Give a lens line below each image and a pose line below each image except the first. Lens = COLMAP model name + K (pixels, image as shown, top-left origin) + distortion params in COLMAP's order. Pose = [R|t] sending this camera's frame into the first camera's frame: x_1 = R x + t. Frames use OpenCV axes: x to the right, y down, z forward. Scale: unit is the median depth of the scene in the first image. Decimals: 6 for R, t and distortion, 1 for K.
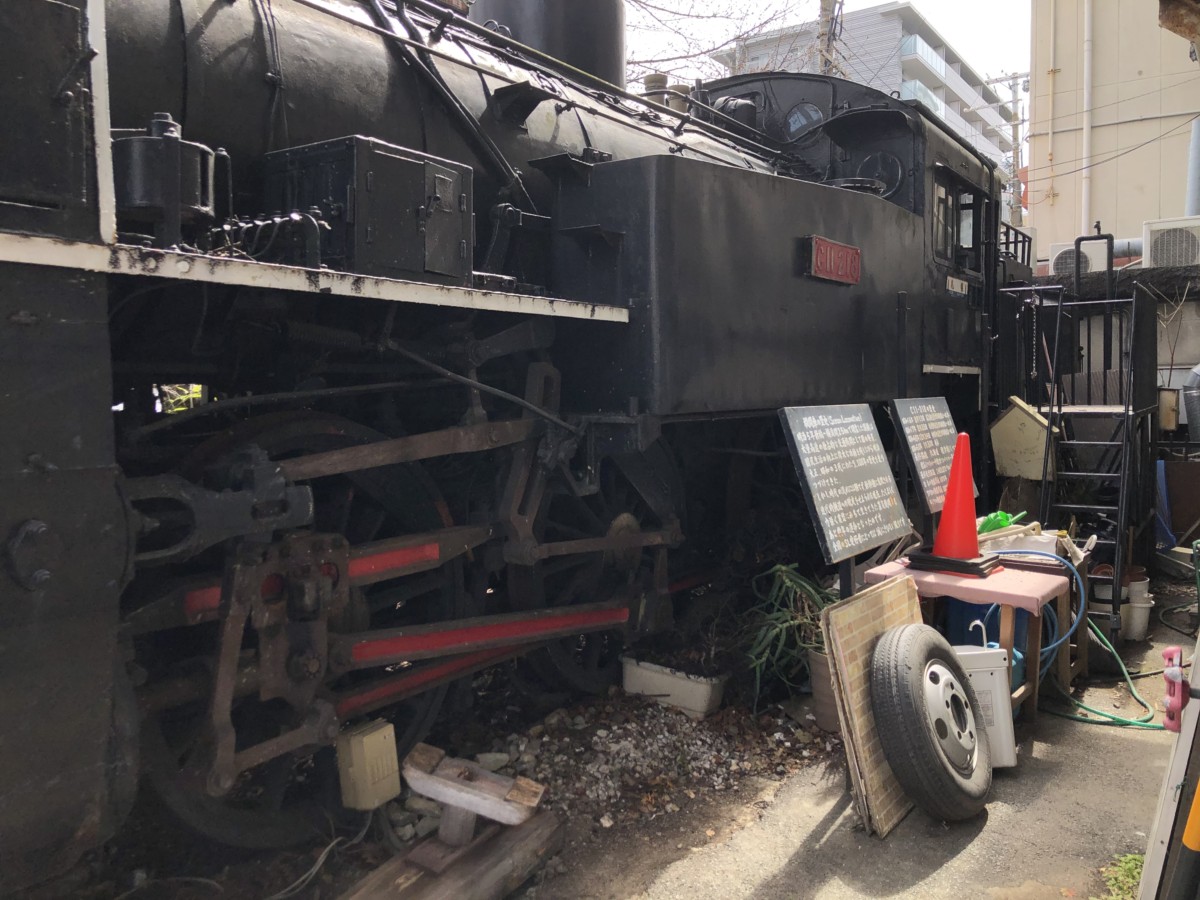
lens RADIAL K [[1018.4, 0, 600.0], [0, 1018.4, 450.0], [0, 0, 1]] dist [0.025080, -0.003320]
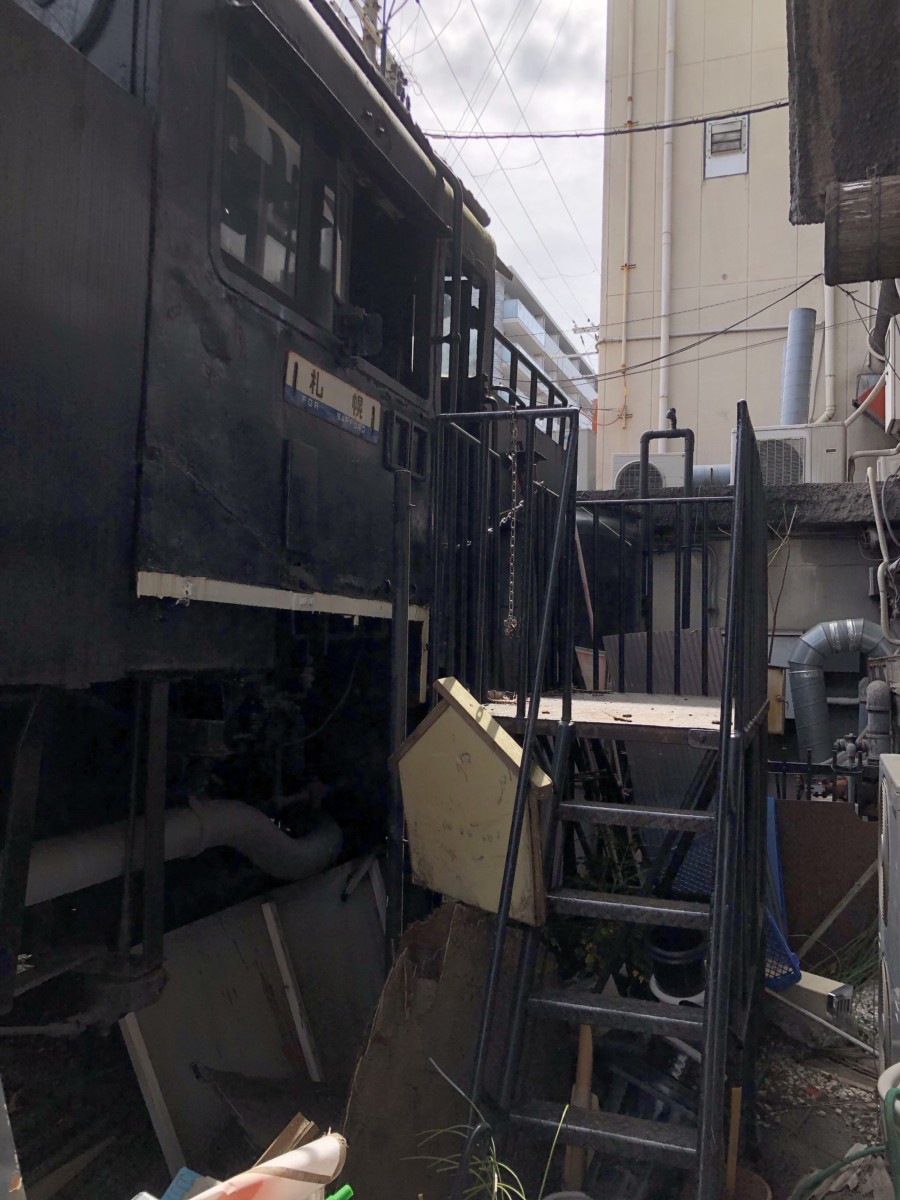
lens RADIAL K [[1018.4, 0, 450.0], [0, 1018.4, 600.0], [0, 0, 1]] dist [0.025080, -0.003320]
pose [[0.972698, 0.054856, 0.225499, 0.203181], [-0.032430, 0.994258, -0.101979, -0.027487], [-0.229798, 0.091882, 0.968891, 0.404049]]
